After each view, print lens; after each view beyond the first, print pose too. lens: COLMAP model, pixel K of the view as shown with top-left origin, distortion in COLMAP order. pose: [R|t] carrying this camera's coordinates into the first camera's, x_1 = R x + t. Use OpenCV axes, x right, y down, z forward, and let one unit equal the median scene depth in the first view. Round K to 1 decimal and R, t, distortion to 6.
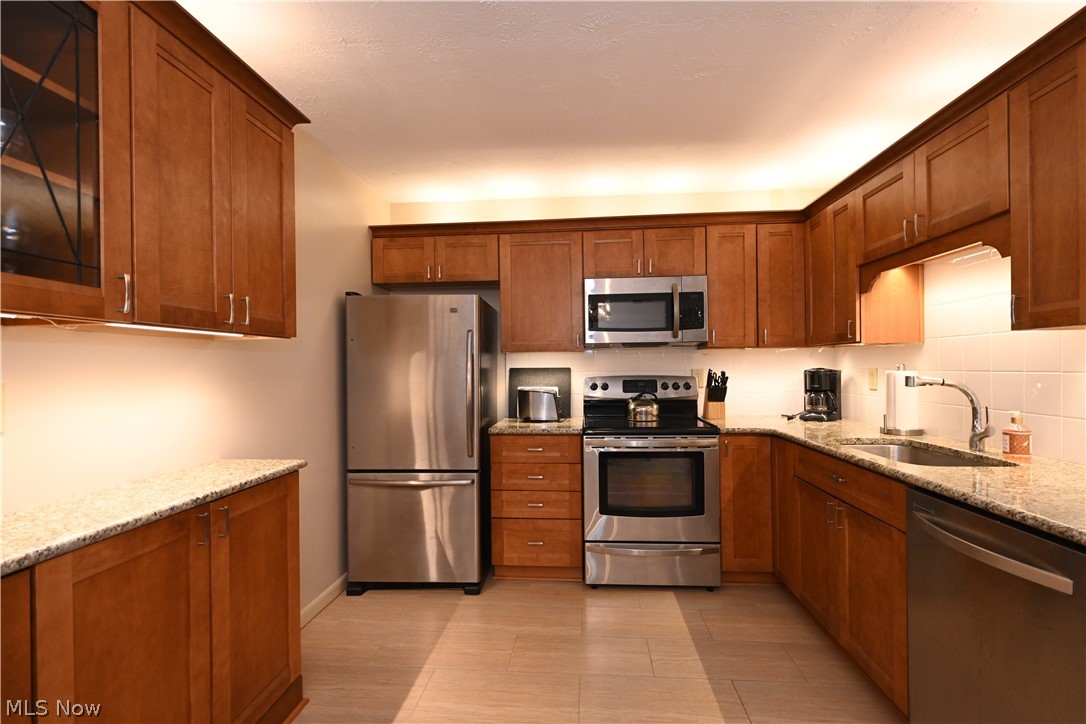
lens RADIAL K [[513.2, 0, 551.1], [0, 513.2, 367.7], [0, 0, 1]] dist [0.000720, 0.000044]
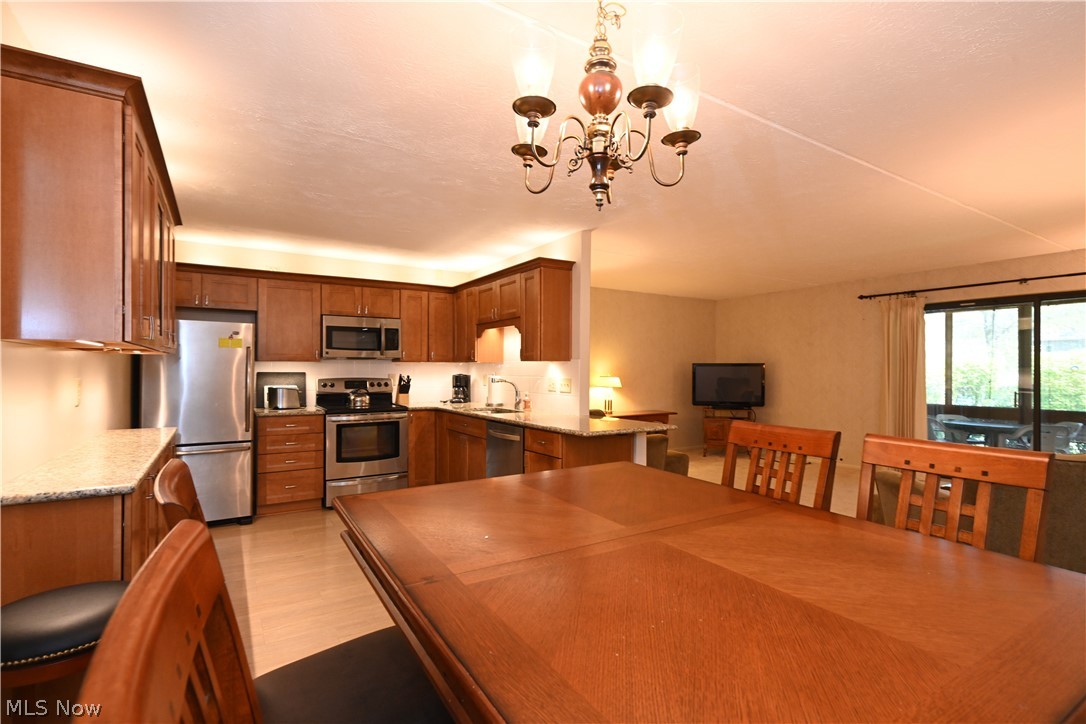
lens RADIAL K [[513.2, 0, 543.8], [0, 513.2, 368.5], [0, 0, 1]] dist [0.000720, 0.000044]
pose [[0.809410, 0.014181, 0.587073, -0.306669], [-0.010539, 0.999898, -0.009622, -0.004531], [-0.587150, 0.001601, 0.809477, -0.650902]]
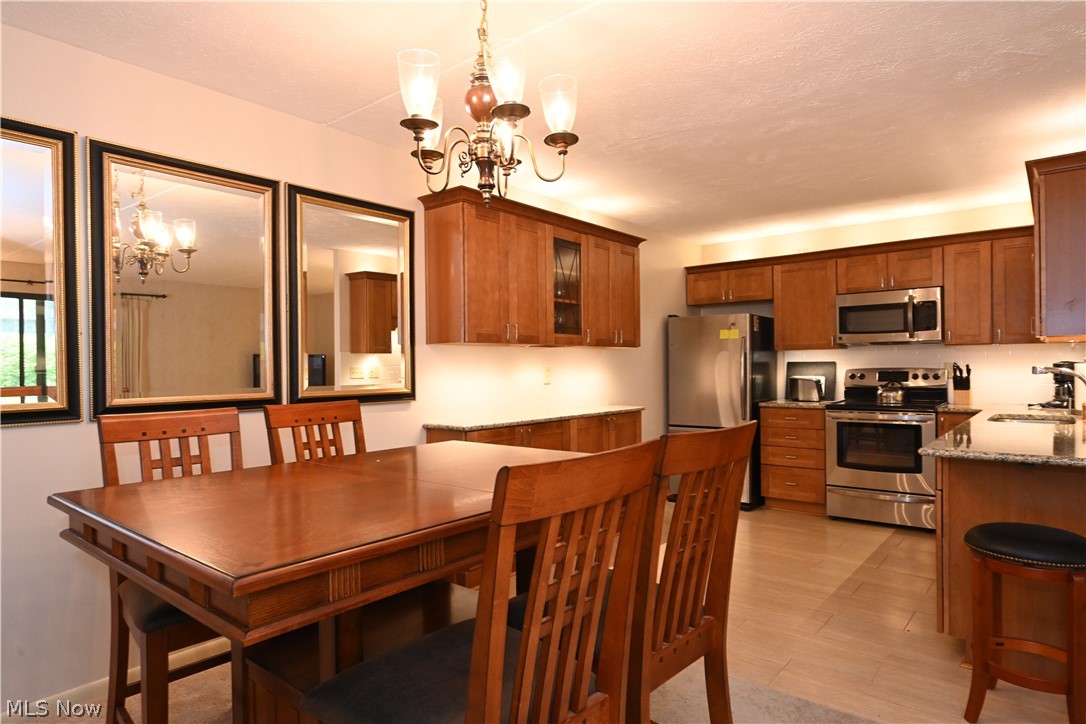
lens RADIAL K [[632.2, 0, 540.6], [0, 632.2, 365.9], [0, 0, 1]] dist [-0.004483, -0.000299]
pose [[0.813939, 0.002245, -0.580946, 0.399273], [-0.000324, 0.999994, 0.003411, 0.006106], [0.580950, -0.002588, 0.813935, -0.794490]]
